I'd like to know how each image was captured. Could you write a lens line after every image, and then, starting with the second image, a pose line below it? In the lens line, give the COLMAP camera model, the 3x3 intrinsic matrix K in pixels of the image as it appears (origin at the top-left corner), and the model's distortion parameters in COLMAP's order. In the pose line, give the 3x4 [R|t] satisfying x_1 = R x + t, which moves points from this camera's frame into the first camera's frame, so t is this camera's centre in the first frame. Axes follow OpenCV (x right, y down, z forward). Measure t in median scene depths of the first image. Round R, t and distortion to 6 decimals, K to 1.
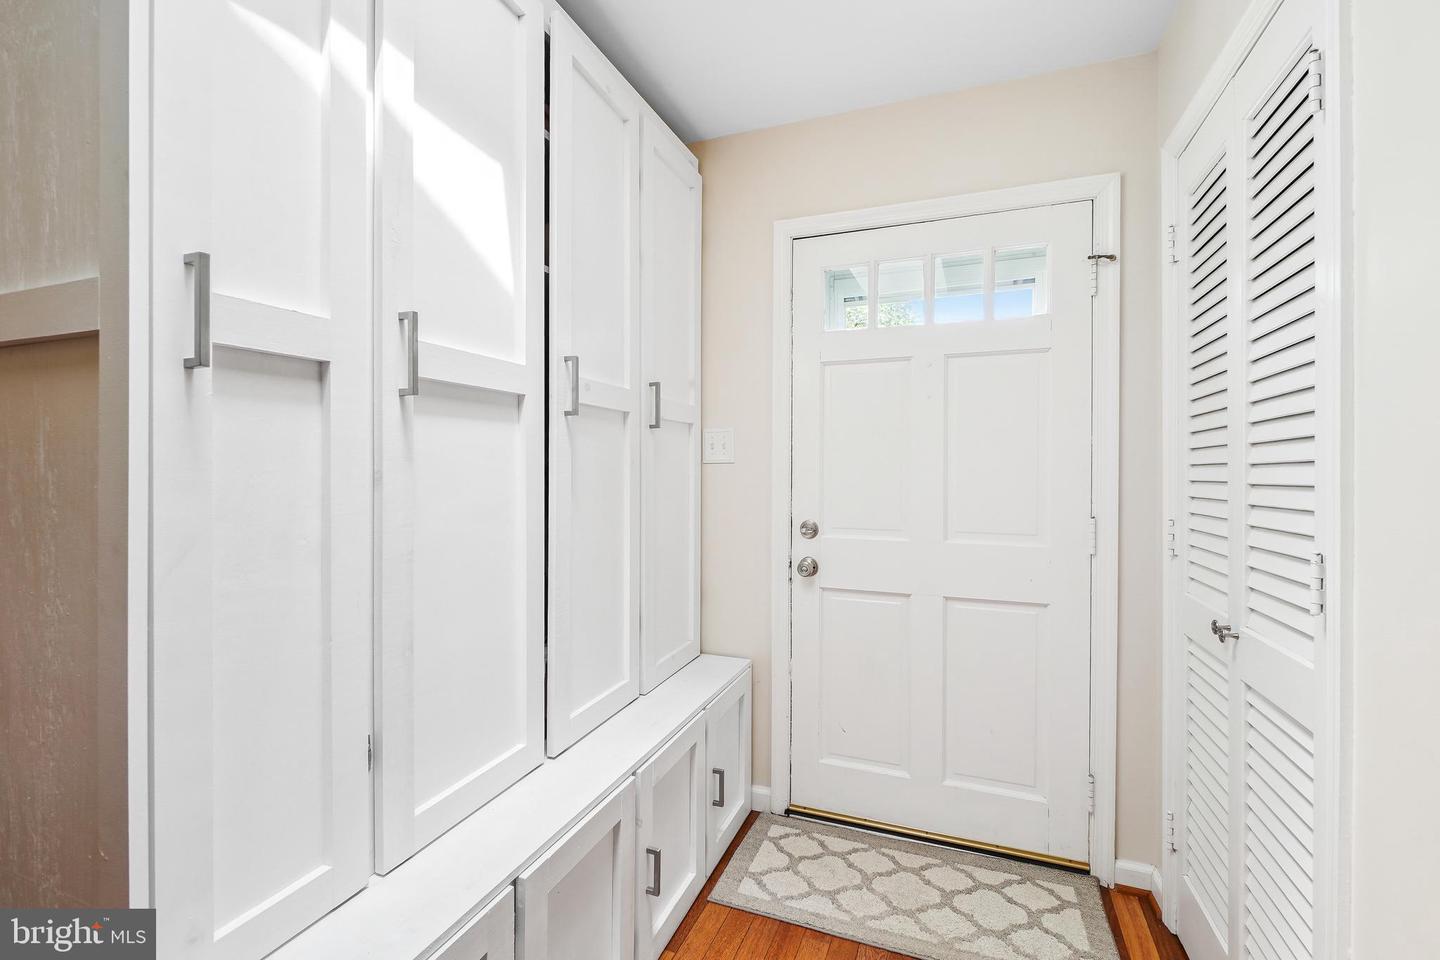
lens RADIAL K [[627.7, 0, 720.1], [0, 627.7, 471.1], [0, 0, 1]] dist [-0.002804, -0.000035]
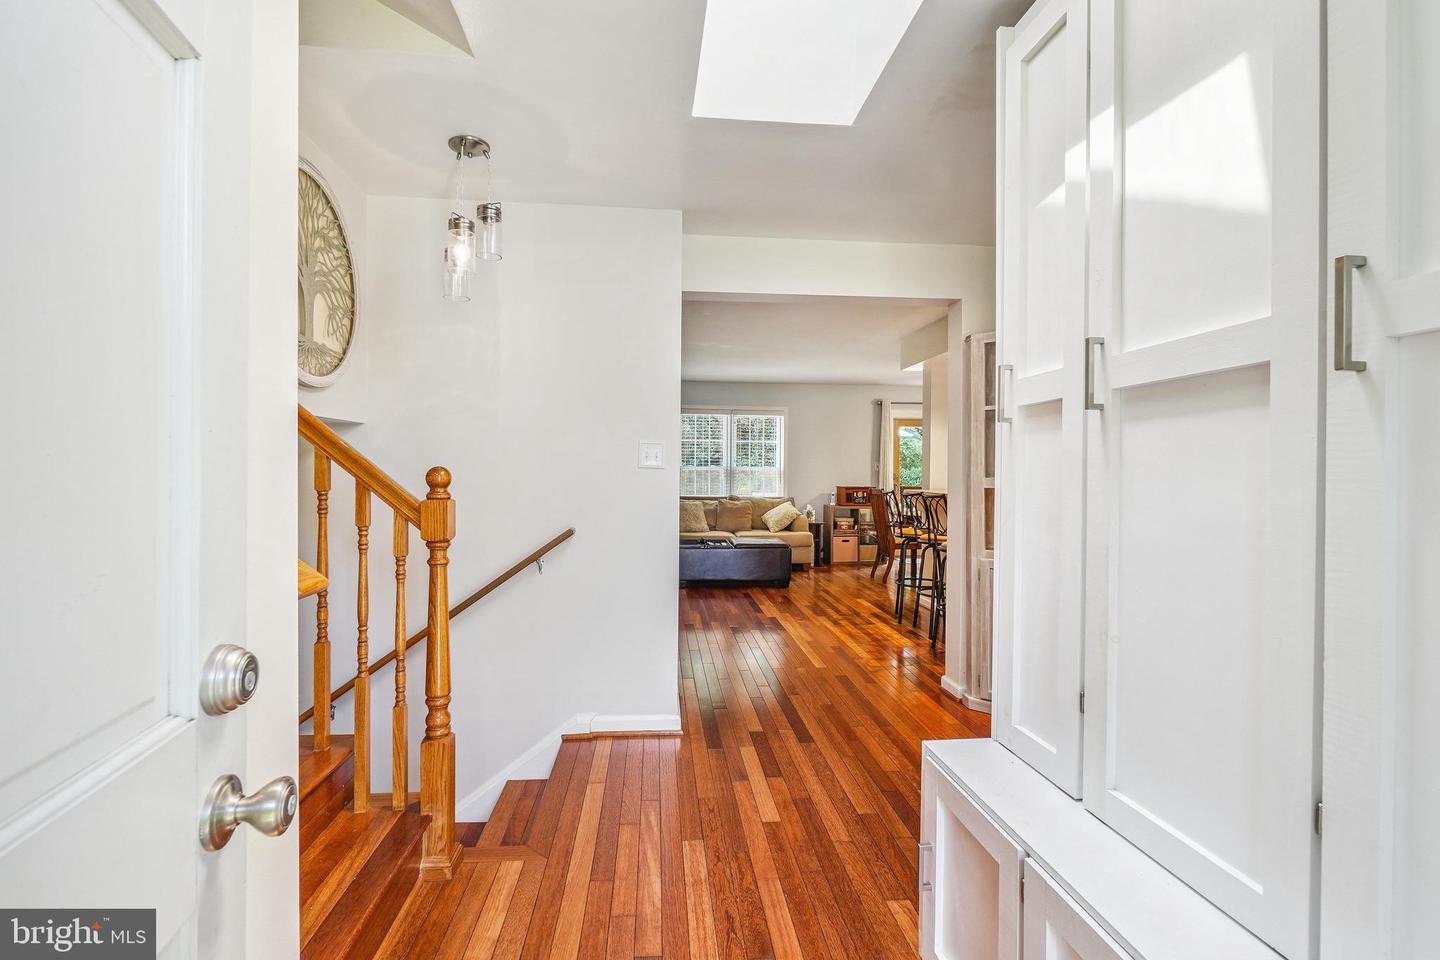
lens RADIAL K [[641.7, 0, 720.4], [0, 641.7, 484.7], [0, 0, 1]] dist [-0.002857, -0.000243]
pose [[-0.882189, 0.001899, -0.470892, 0.643048], [-0.005105, 0.999895, 0.013596, 0.003373], [0.470869, 0.014399, -0.882086, 1.671054]]
